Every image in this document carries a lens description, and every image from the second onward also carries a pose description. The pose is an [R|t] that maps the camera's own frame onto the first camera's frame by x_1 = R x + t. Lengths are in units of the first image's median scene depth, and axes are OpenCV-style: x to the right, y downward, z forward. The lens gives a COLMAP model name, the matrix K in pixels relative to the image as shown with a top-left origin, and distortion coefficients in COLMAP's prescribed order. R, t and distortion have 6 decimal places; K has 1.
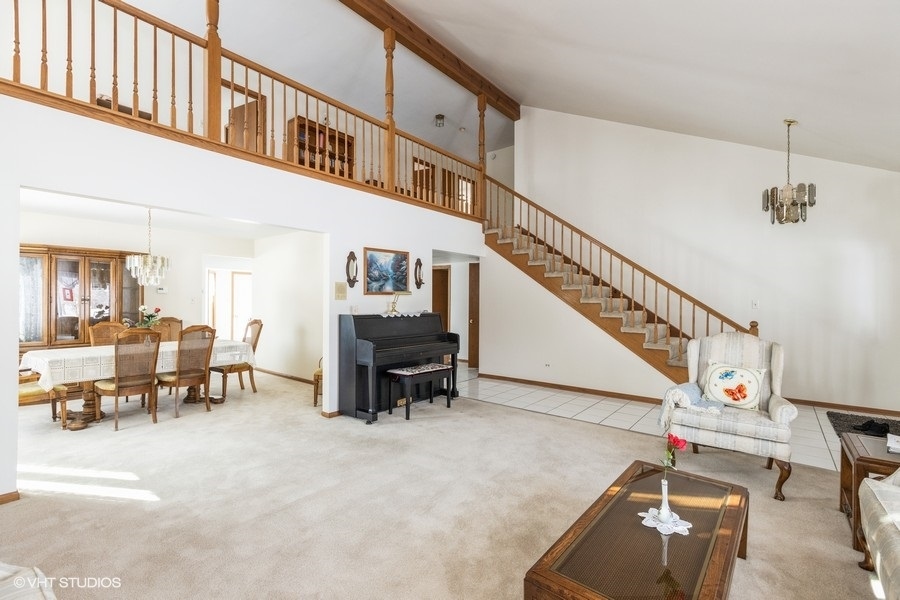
lens RADIAL K [[404.3, 0, 448.1], [0, 404.3, 301.0], [0, 0, 1]] dist [-0.000260, -0.000276]
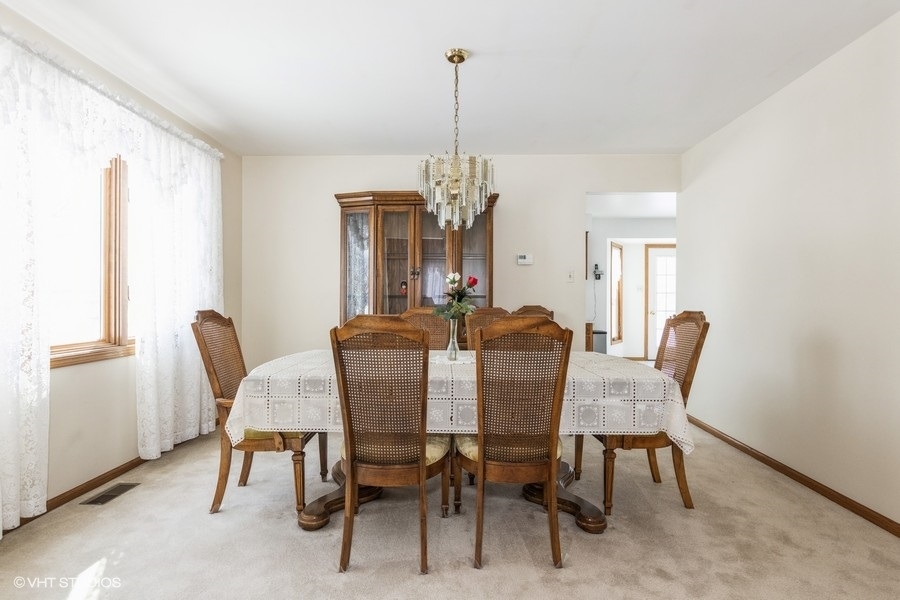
lens RADIAL K [[457.3, 0, 449.0], [0, 457.3, 300.7], [0, 0, 1]] dist [-0.000694, 0.000017]
pose [[0.613515, 0.000368, -0.789683, -0.343411], [-0.006283, 0.999971, -0.004415, 0.050986], [0.789658, 0.007671, 0.613499, 0.693867]]
